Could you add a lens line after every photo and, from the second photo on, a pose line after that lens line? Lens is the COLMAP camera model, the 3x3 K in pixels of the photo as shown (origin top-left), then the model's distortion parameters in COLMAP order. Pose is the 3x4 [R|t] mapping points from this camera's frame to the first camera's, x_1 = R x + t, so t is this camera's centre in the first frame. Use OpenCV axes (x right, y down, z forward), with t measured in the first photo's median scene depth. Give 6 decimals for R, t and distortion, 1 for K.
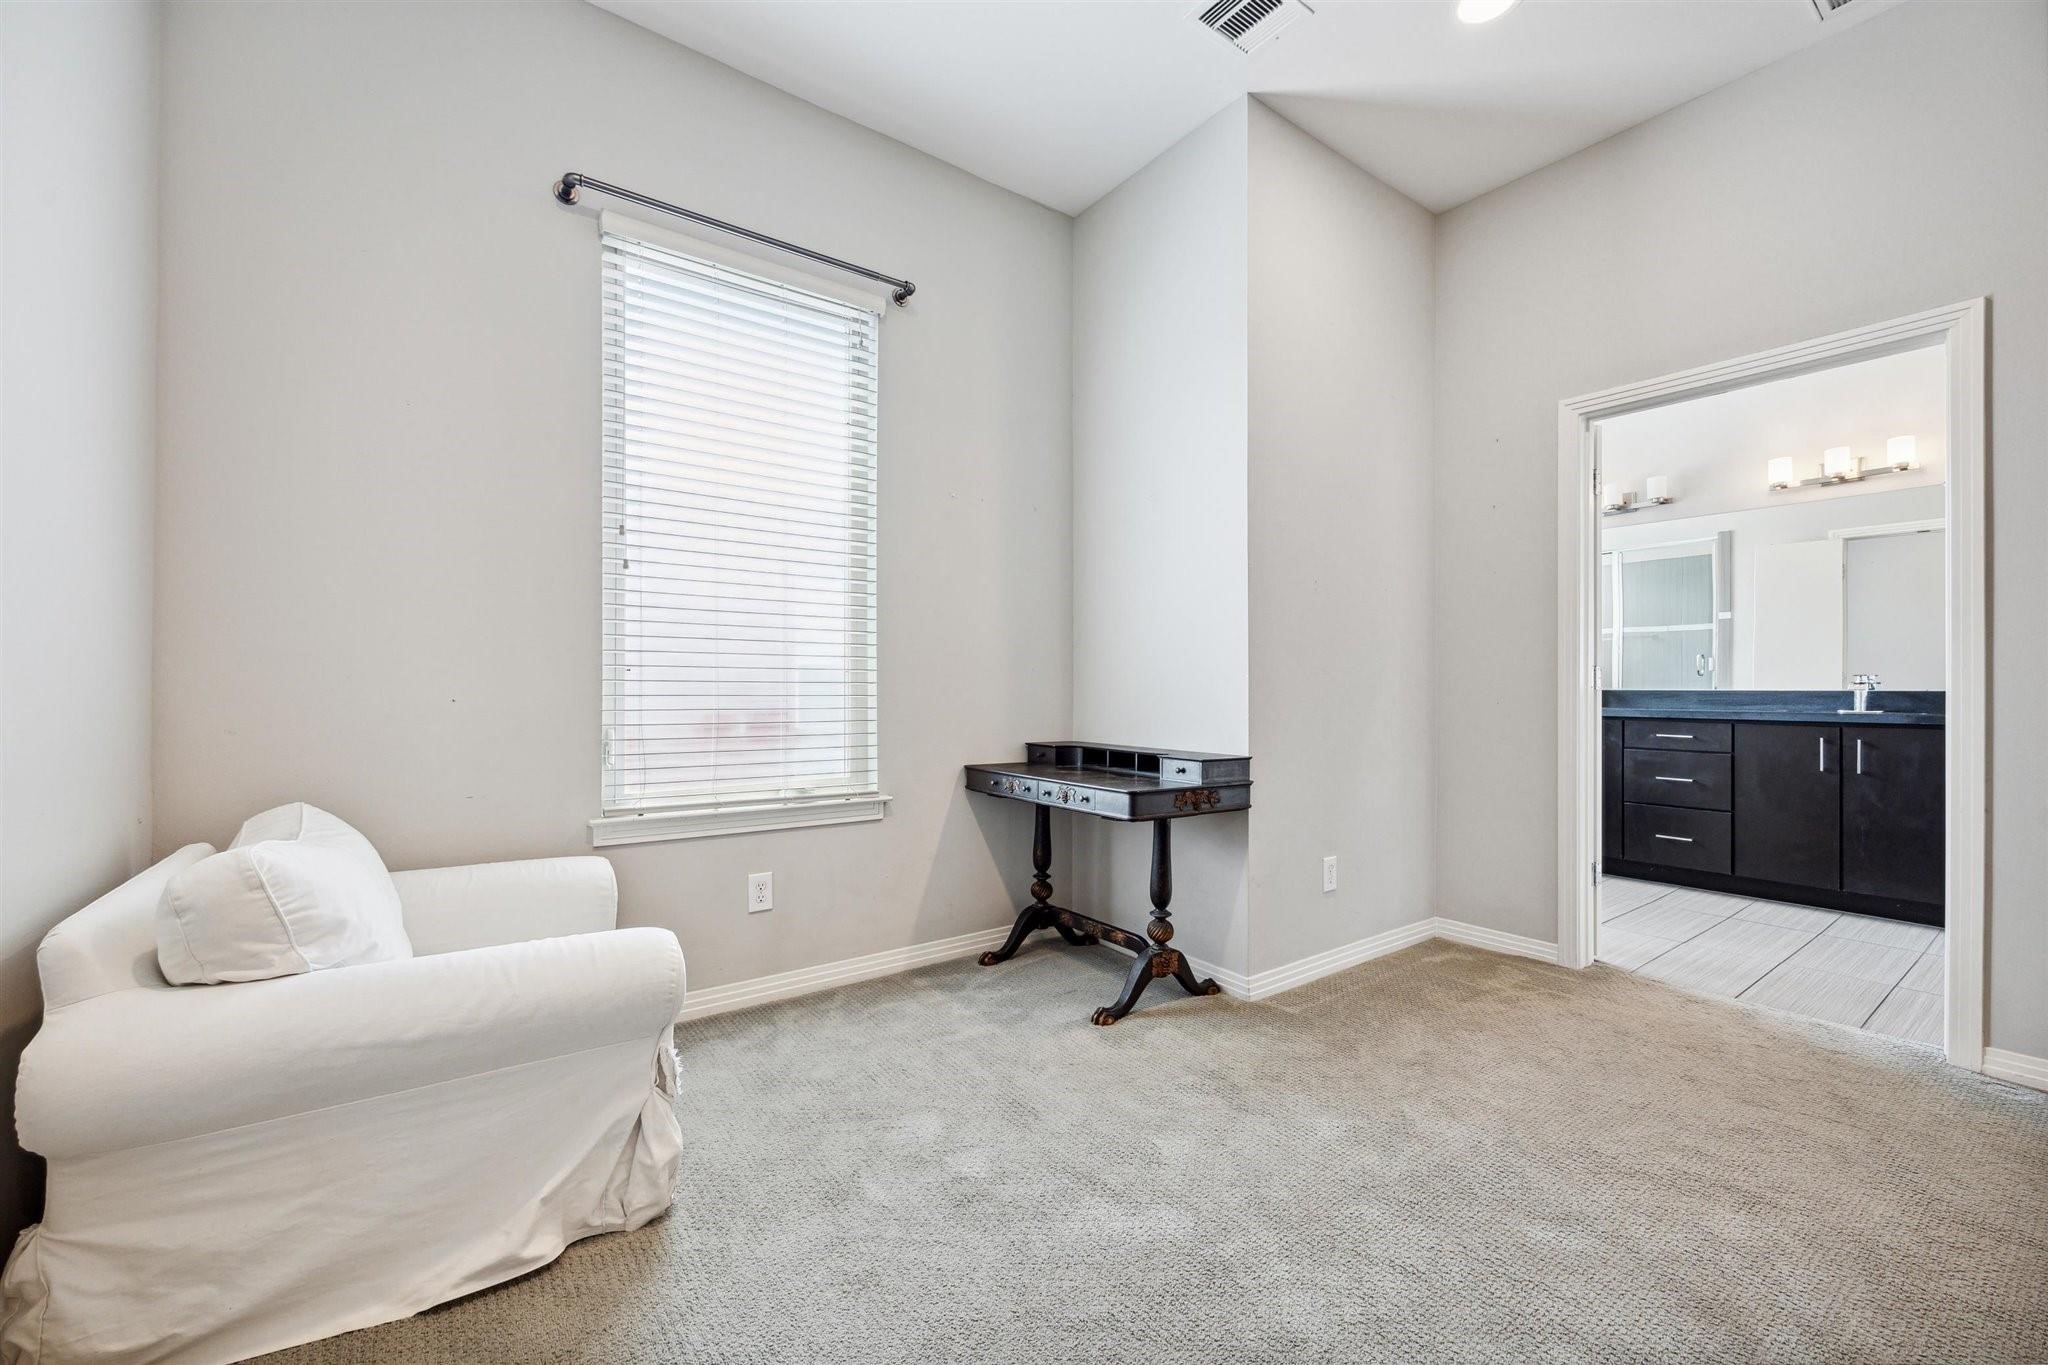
lens RADIAL K [[835.4, 0, 1024.0], [0, 835.4, 682.5], [0, 0, 1]] dist [0.001621, -0.000058]
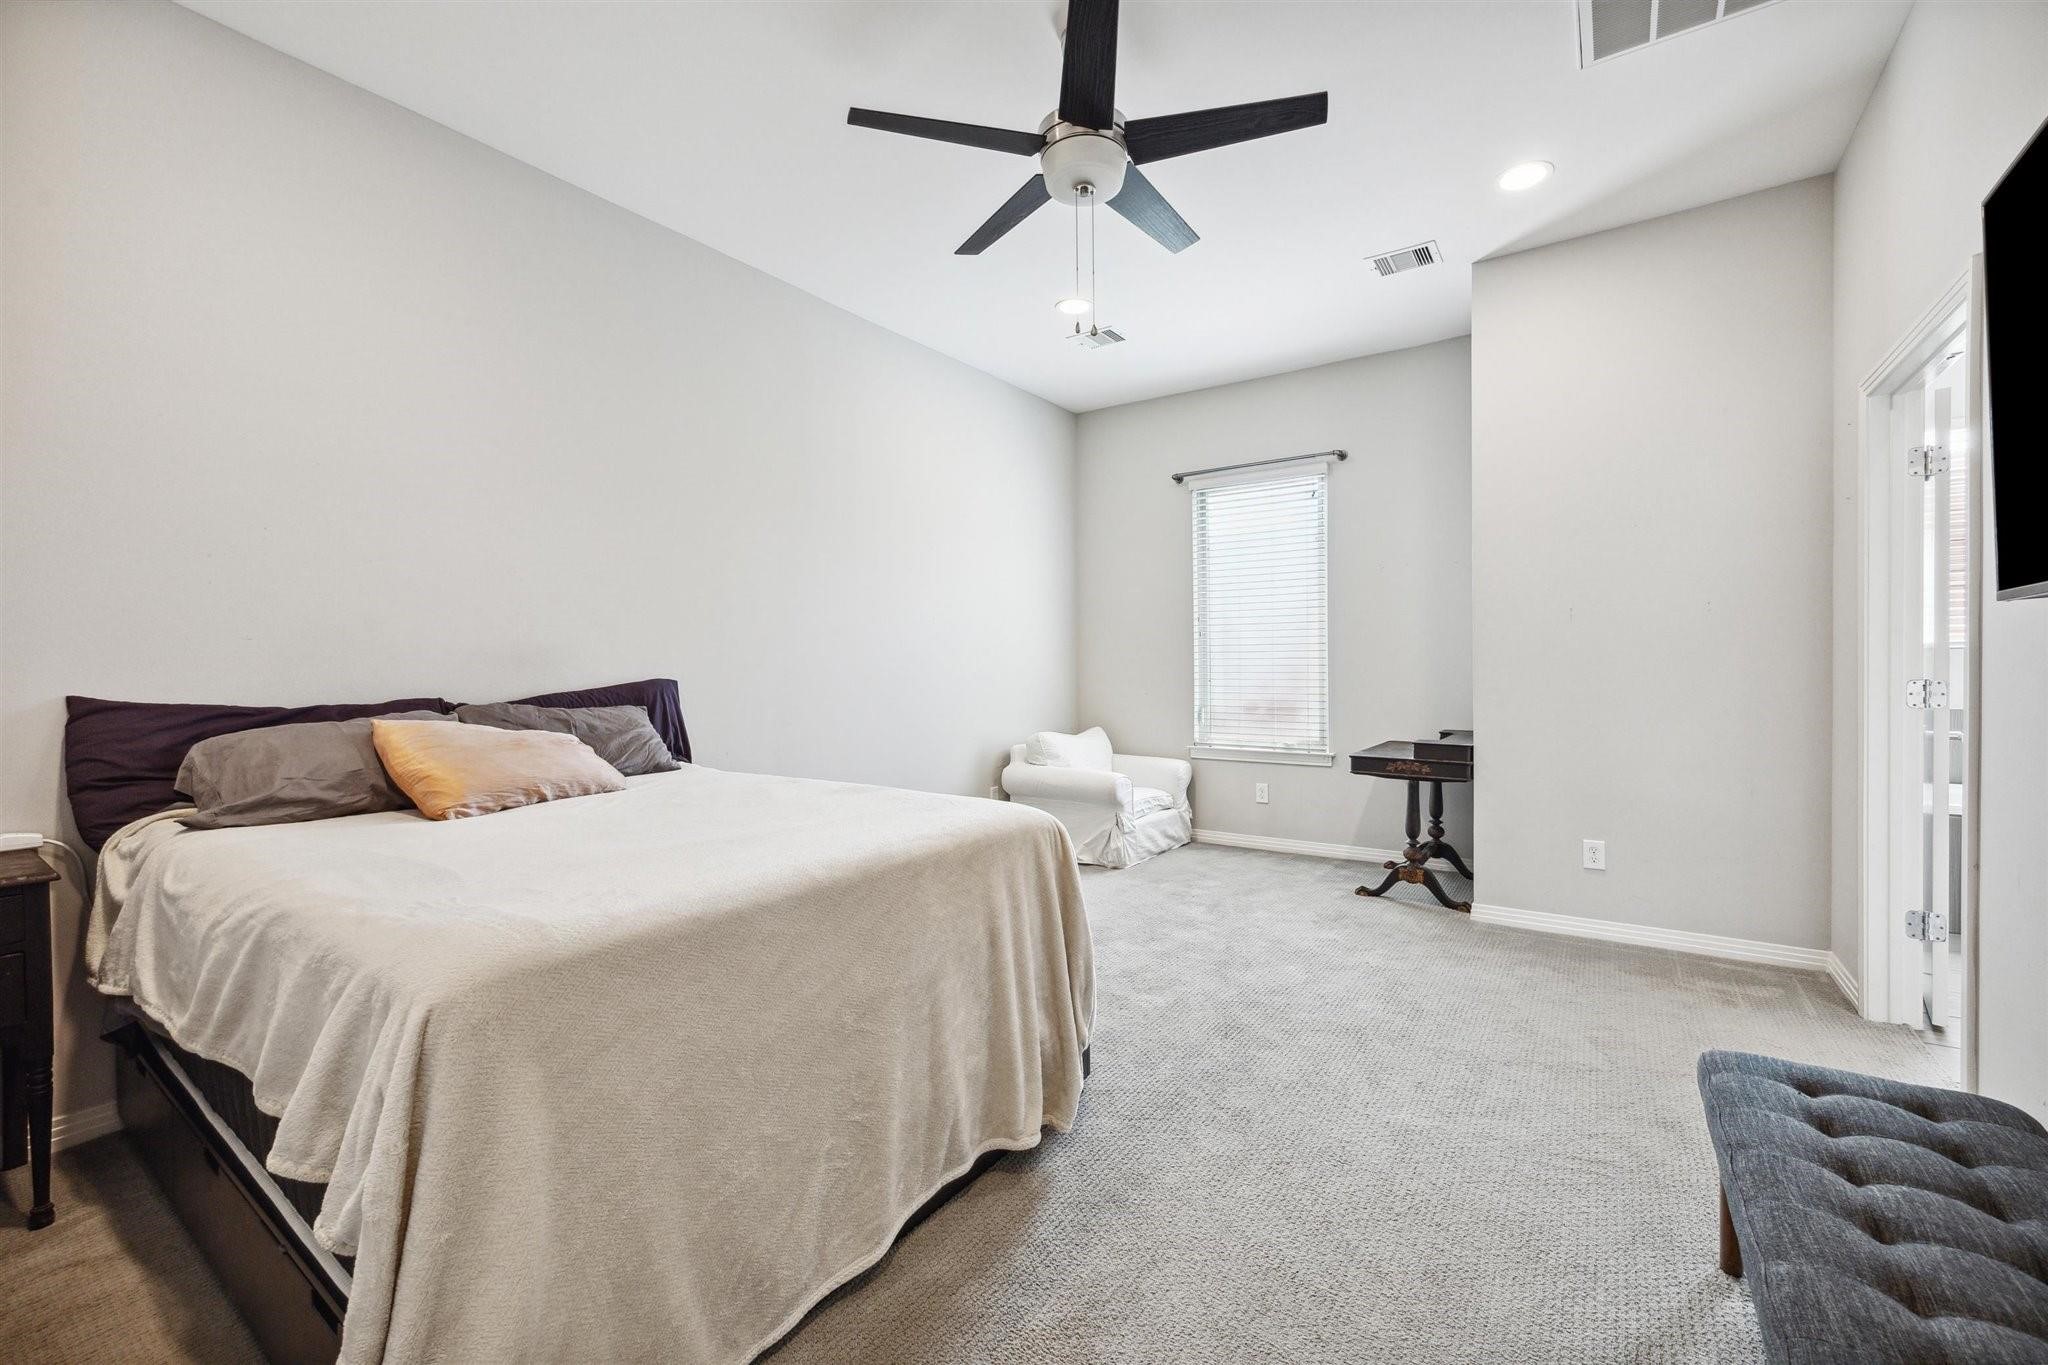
lens RADIAL K [[835.4, 0, 1024.0], [0, 835.4, 682.5], [0, 0, 1]] dist [0.001621, -0.000058]
pose [[0.314753, 0.019133, -0.948981, 1.435839], [0.026140, 0.999243, 0.028816, -0.086917], [0.948814, -0.033876, 0.314015, -0.167870]]
